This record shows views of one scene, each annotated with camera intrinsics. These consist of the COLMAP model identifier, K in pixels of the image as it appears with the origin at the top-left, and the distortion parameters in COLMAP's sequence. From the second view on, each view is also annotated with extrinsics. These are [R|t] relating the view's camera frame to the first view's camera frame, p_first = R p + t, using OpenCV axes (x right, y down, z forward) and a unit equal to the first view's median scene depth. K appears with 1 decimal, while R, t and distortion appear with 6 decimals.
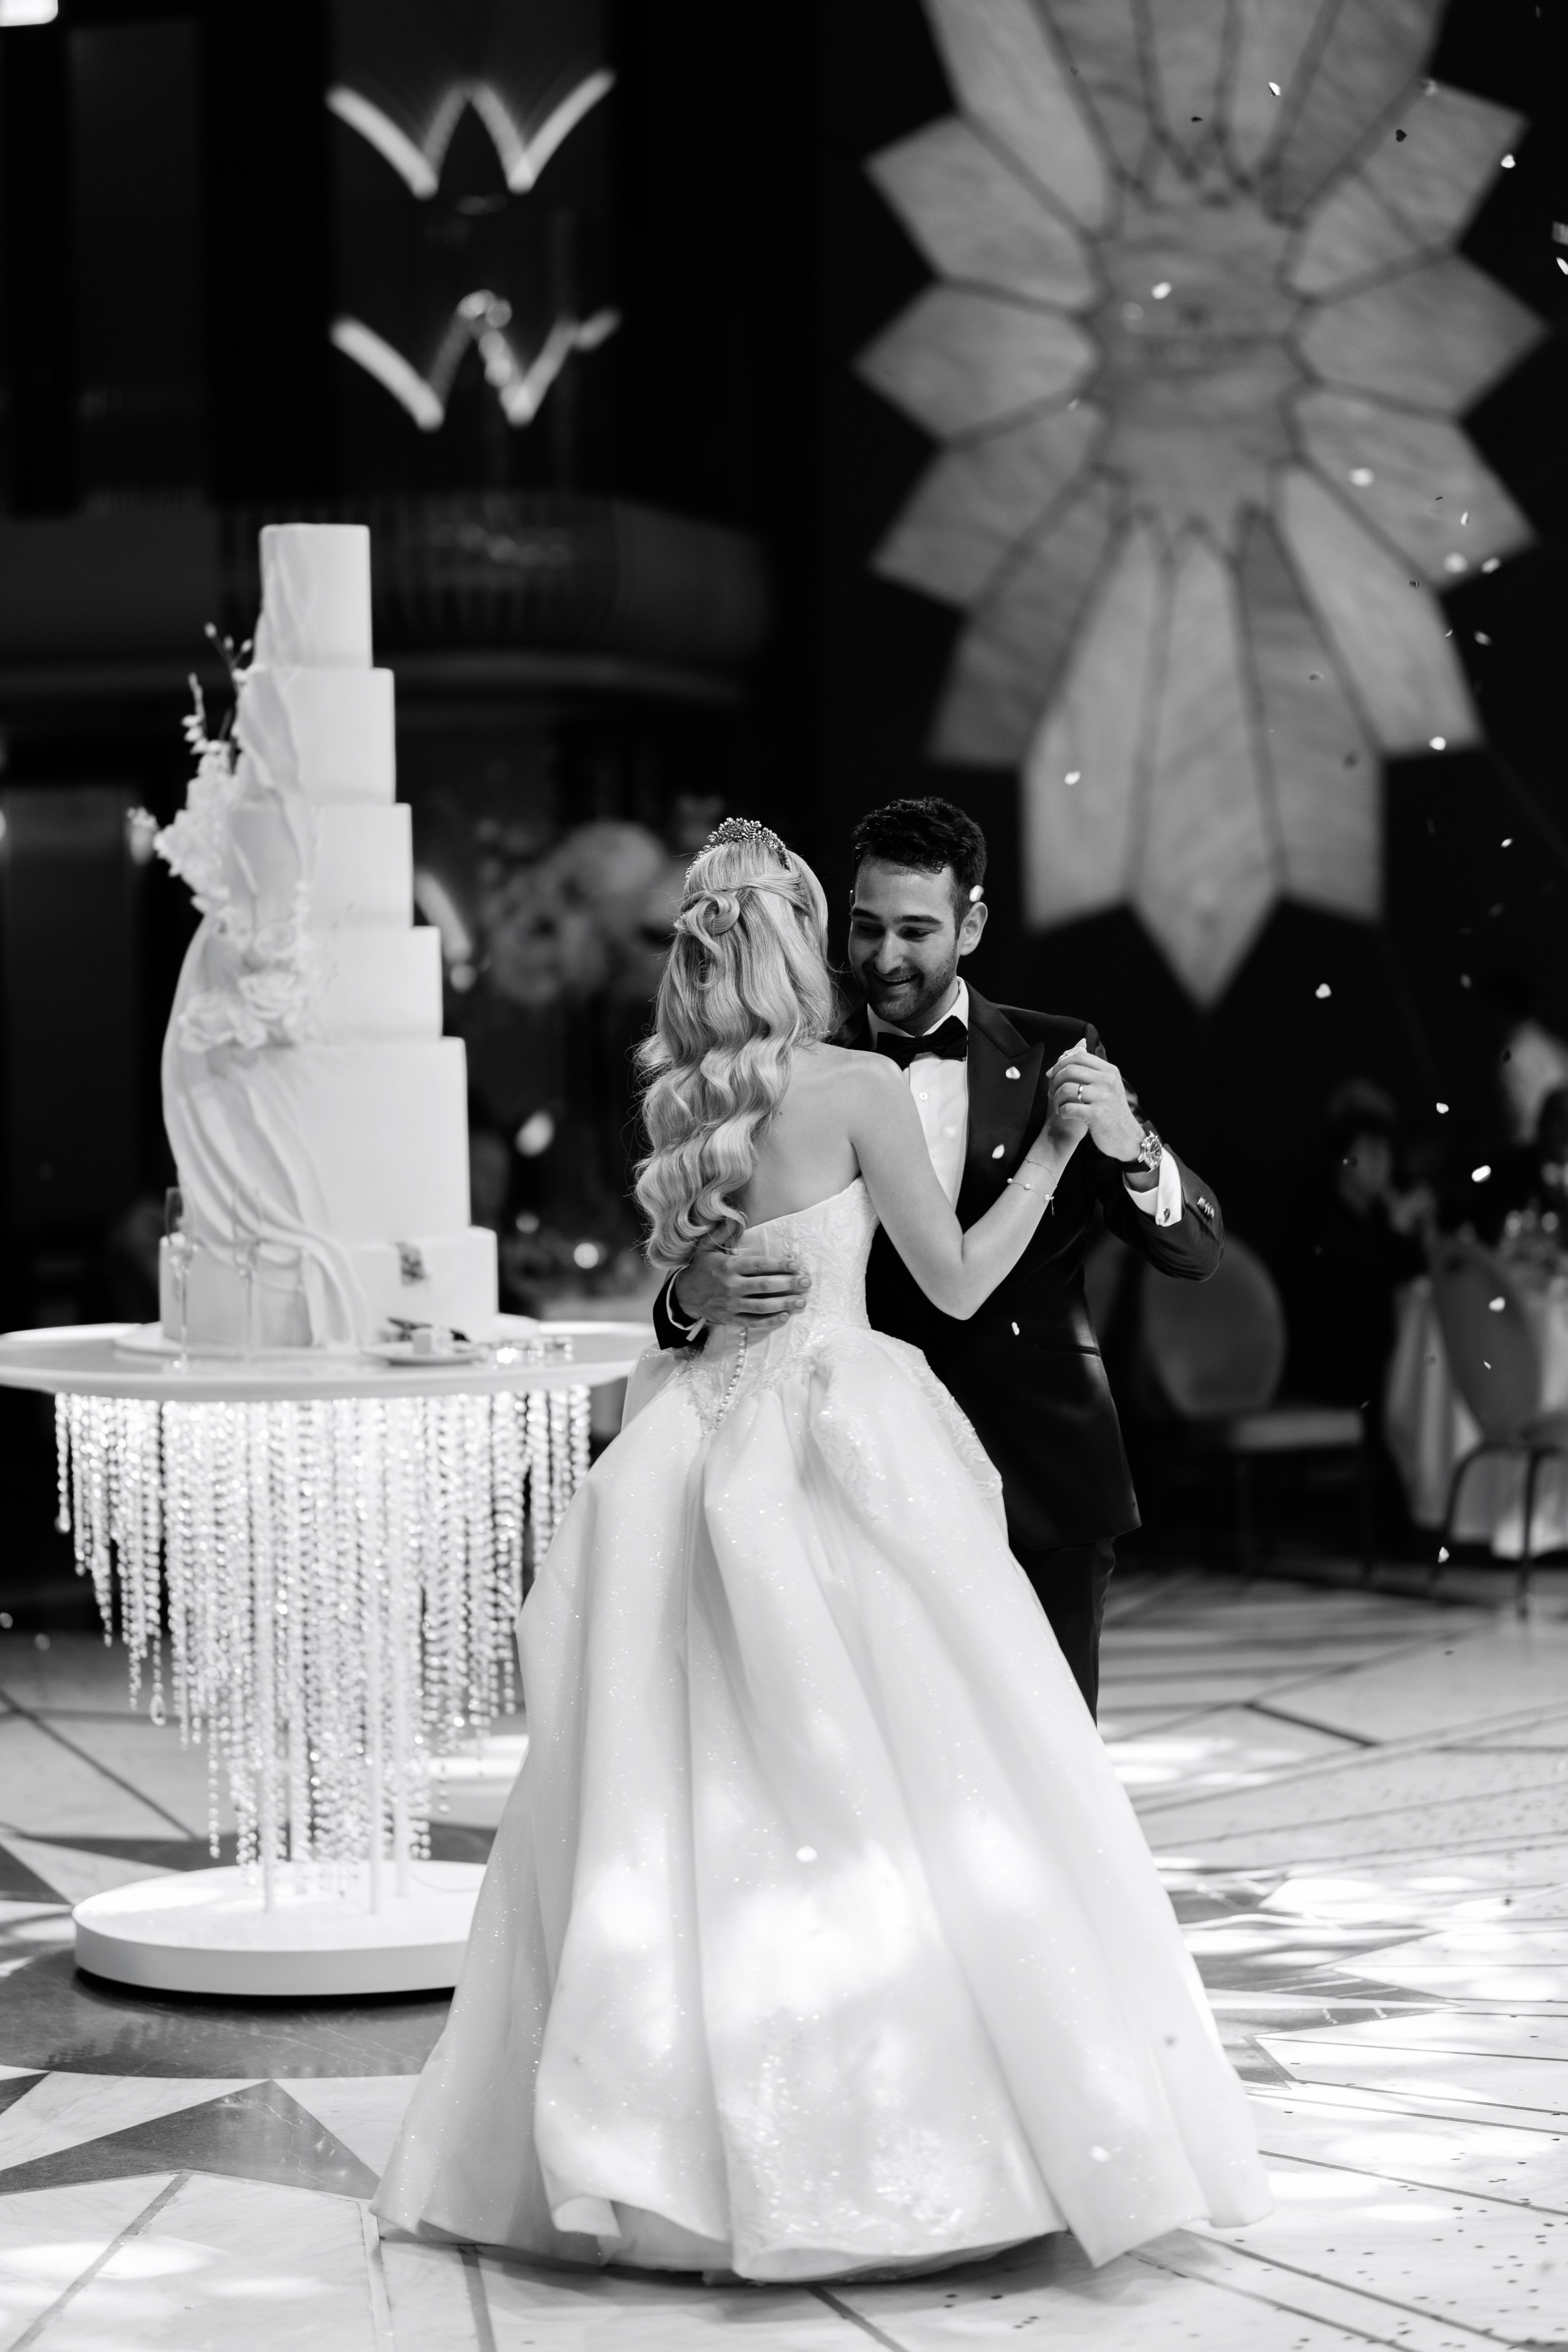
lens RADIAL K [[5749.4, 0, 784.0], [0, 5749.4, 1176.0], [0, 0, 1]] dist [-0.002705, 0.633385]
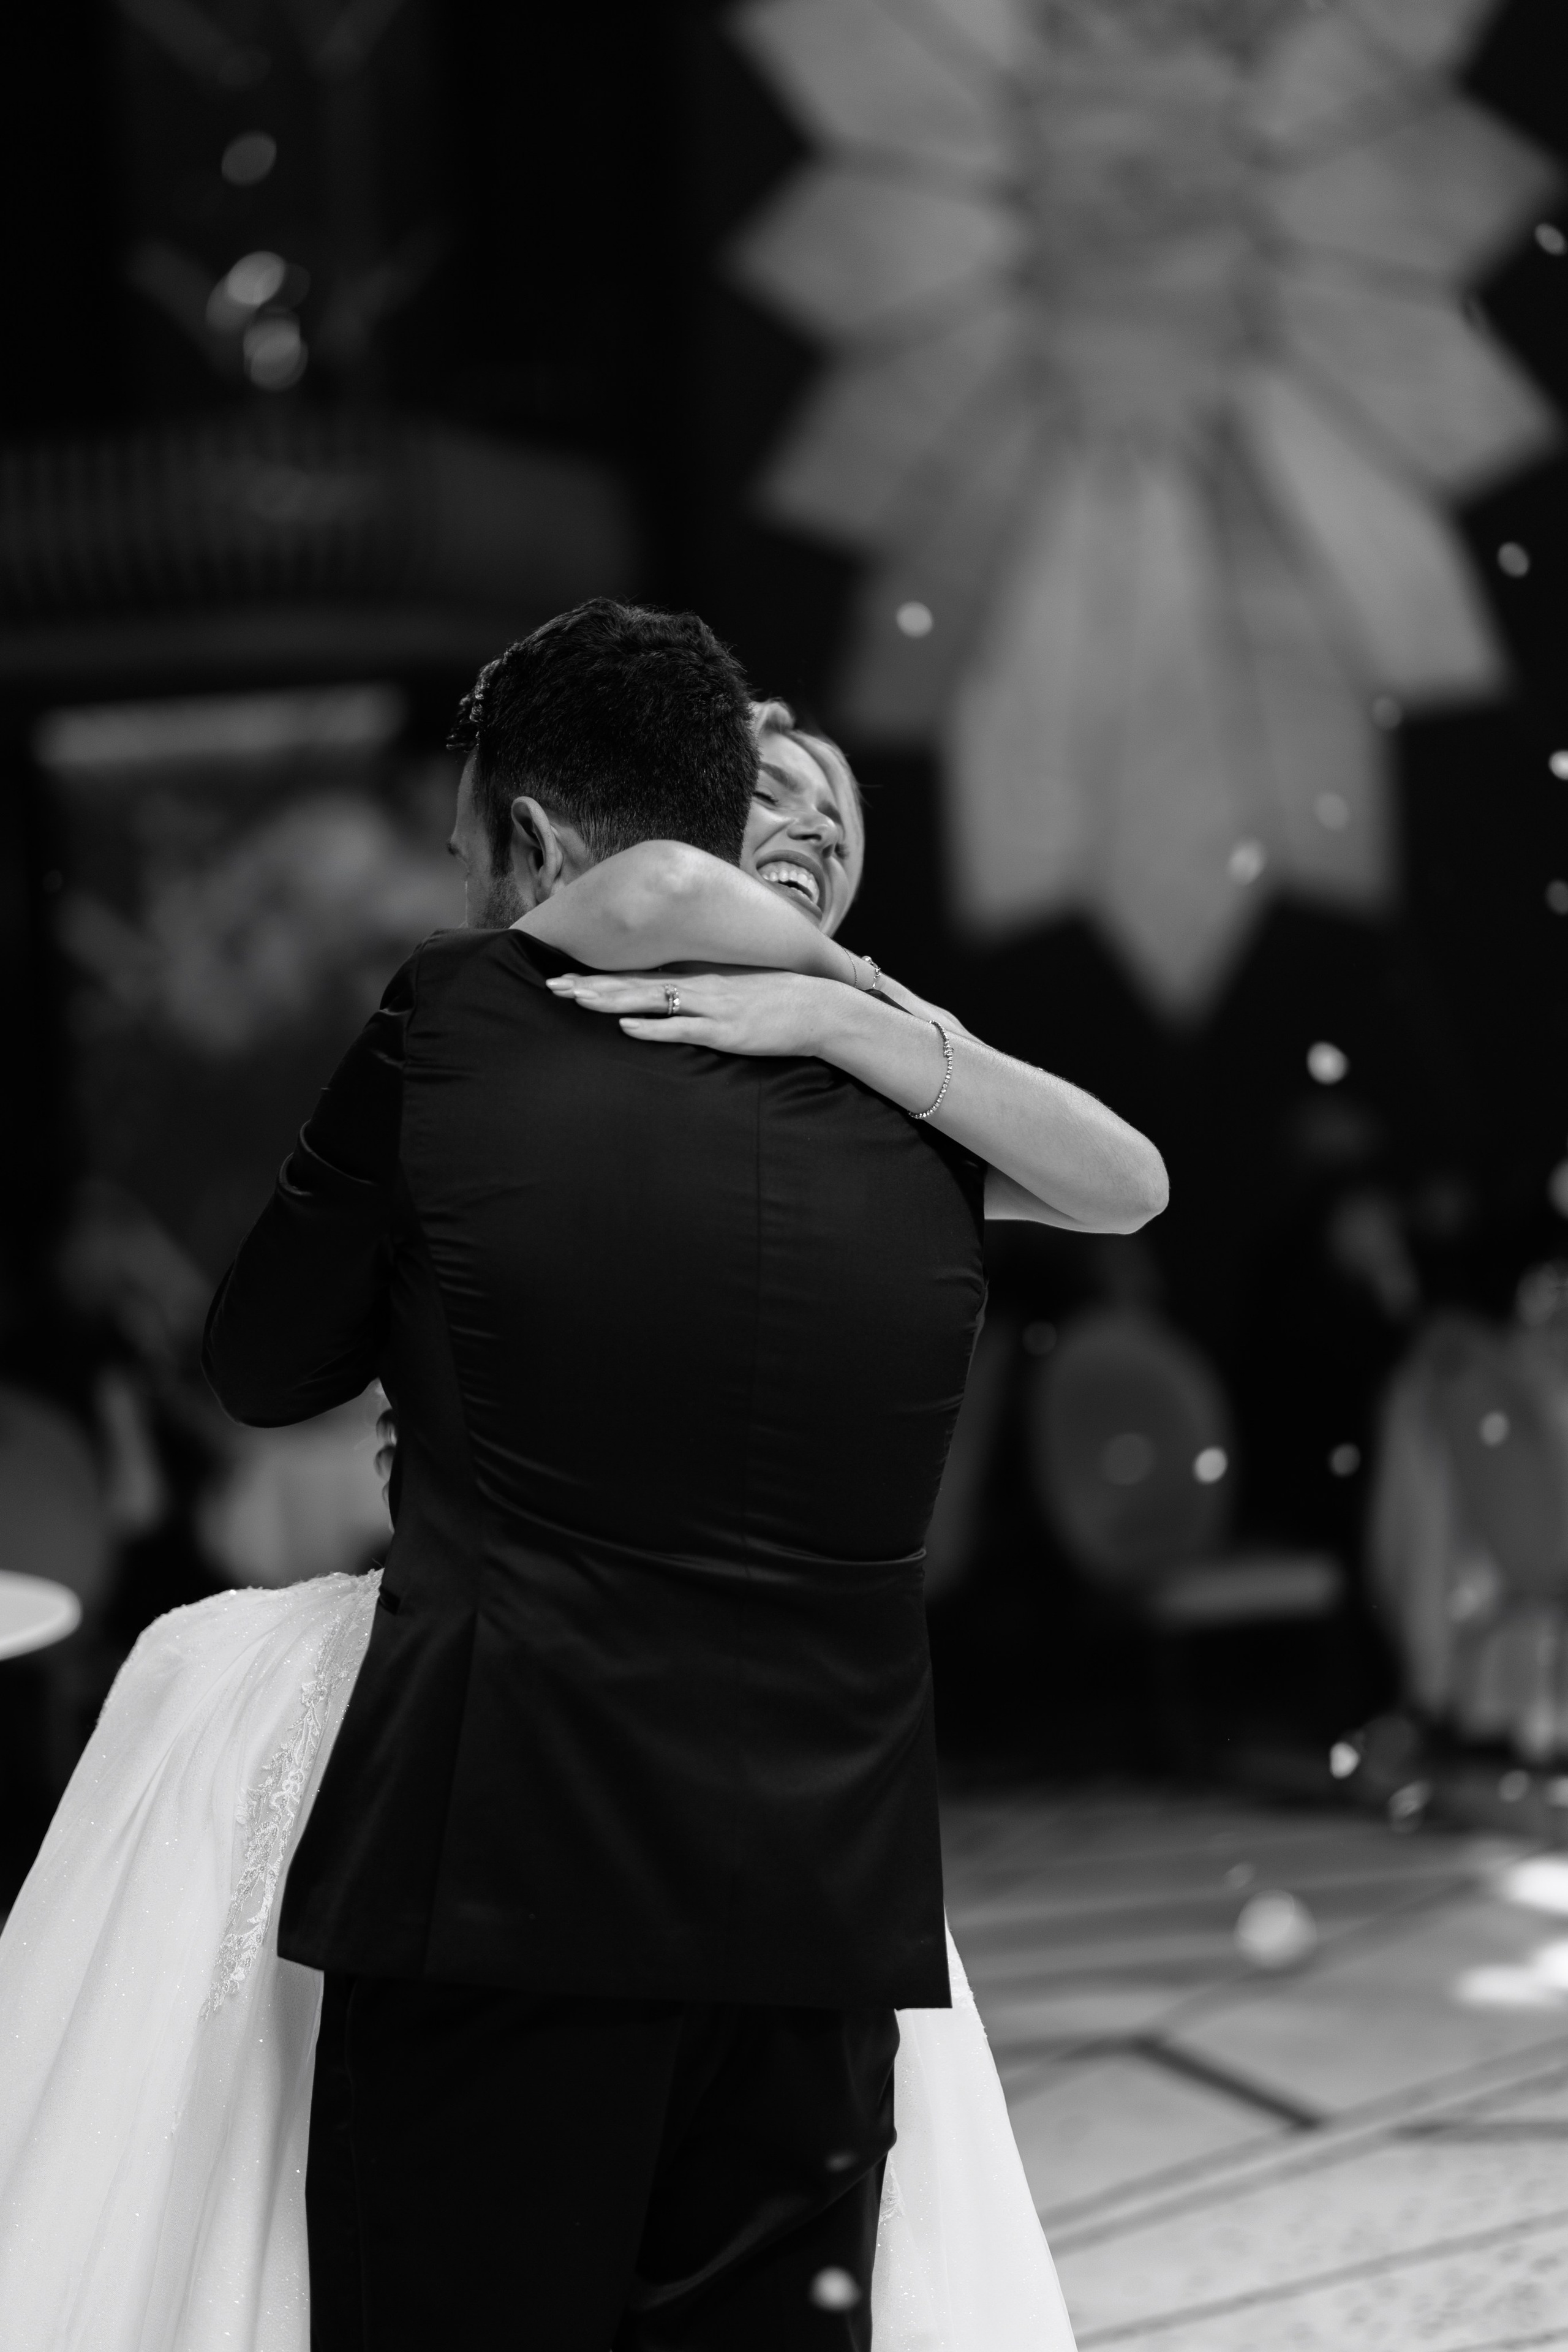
lens RADIAL K [[5749.4, 0, 784.0], [0, 5749.4, 1176.0], [0, 0, 1]] dist [-0.002705, 0.633385]
pose [[0.999193, -0.036305, -0.017172, 0.030449], [0.036179, 0.999316, -0.007628, -0.003475], [0.017437, 0.007001, 0.999823, 0.181937]]
